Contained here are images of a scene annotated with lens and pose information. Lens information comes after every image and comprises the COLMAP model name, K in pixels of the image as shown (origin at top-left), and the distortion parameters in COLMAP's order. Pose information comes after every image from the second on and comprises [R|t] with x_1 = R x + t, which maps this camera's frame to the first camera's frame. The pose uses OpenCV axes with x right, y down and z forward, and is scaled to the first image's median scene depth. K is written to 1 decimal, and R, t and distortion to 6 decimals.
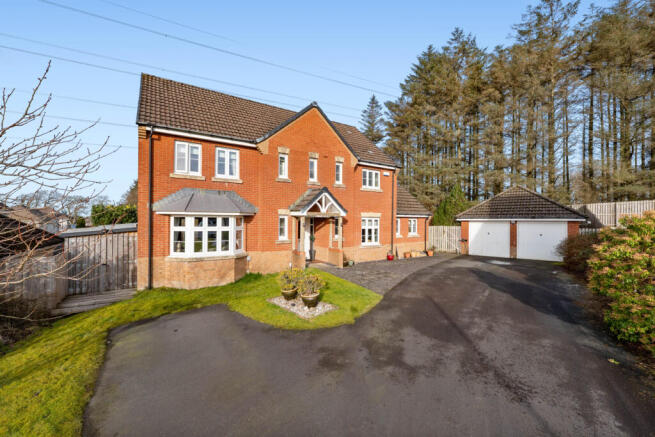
lens RADIAL K [[268.9, 0, 330.7], [0, 268.9, 219.1], [0, 0, 1]] dist [-0.000668, 0.000091]
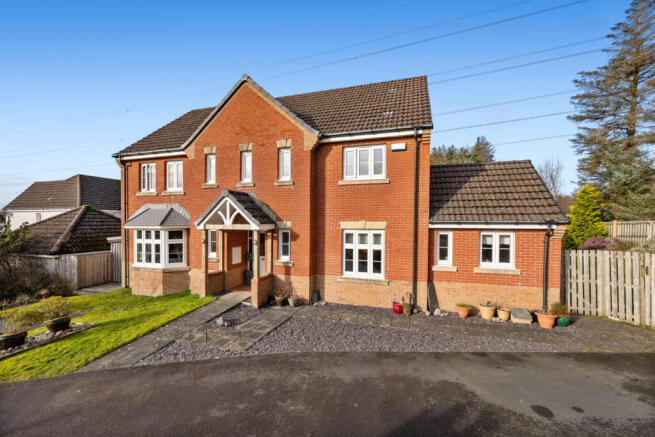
lens RADIAL K [[268.9, 0, 327.4], [0, 268.9, 219.5], [0, 0, 1]] dist [-0.000668, 0.000091]
pose [[0.631668, -0.004150, -0.775228, 0.548960], [0.010325, 0.999942, 0.003060, -0.030760], [0.775170, -0.009937, 0.631674, 0.587579]]
